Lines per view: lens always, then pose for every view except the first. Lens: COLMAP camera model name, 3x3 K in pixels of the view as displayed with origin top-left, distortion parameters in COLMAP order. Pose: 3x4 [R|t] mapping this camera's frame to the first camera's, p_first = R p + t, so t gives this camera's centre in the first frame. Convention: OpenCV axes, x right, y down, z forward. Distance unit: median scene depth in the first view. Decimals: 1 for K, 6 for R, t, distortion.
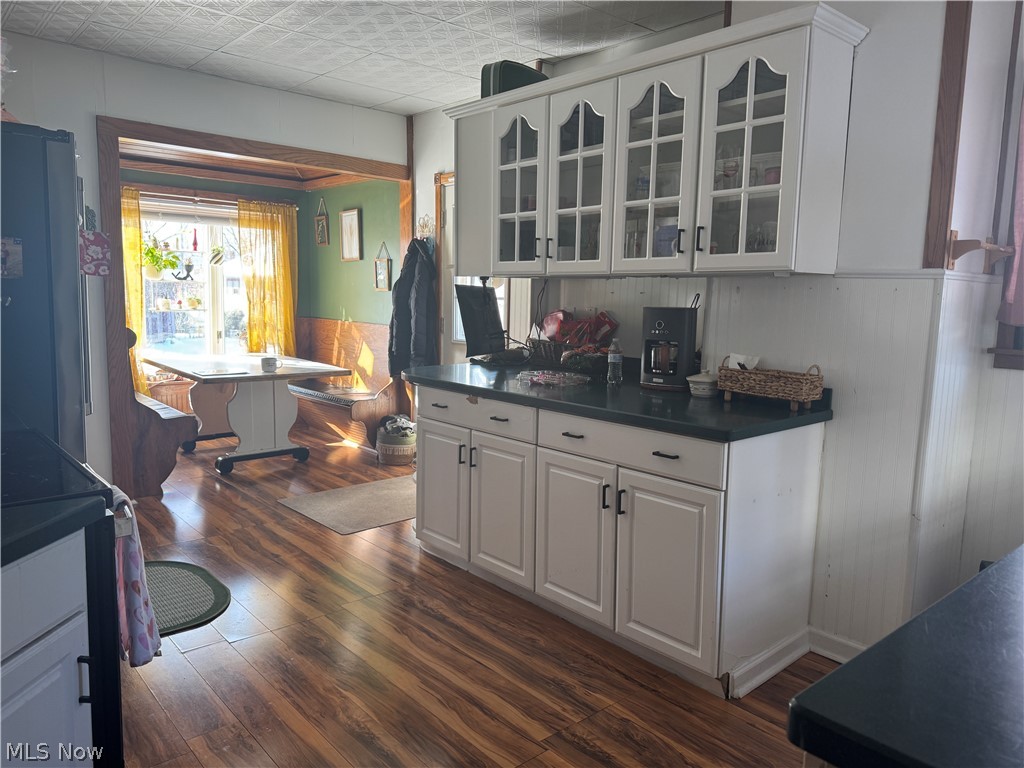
lens RADIAL K [[726.3, 0, 521.6], [0, 726.3, 388.1], [0, 0, 1]] dist [0.047234, -0.060041]
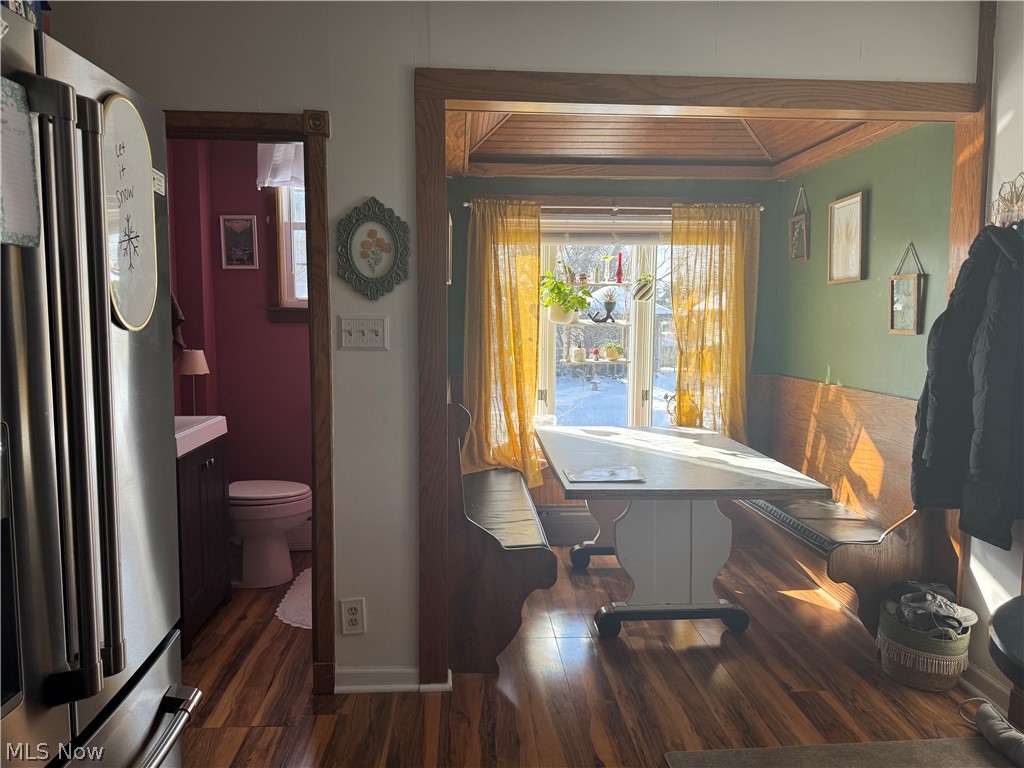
lens RADIAL K [[726.3, 0, 510.9], [0, 726.3, 385.8], [0, 0, 1]] dist [0.047234, -0.060041]
pose [[0.787077, 0.031301, -0.616060, -0.085847], [-0.060833, 0.997782, -0.027024, -0.064042], [0.613848, 0.058747, 0.787235, 0.401490]]
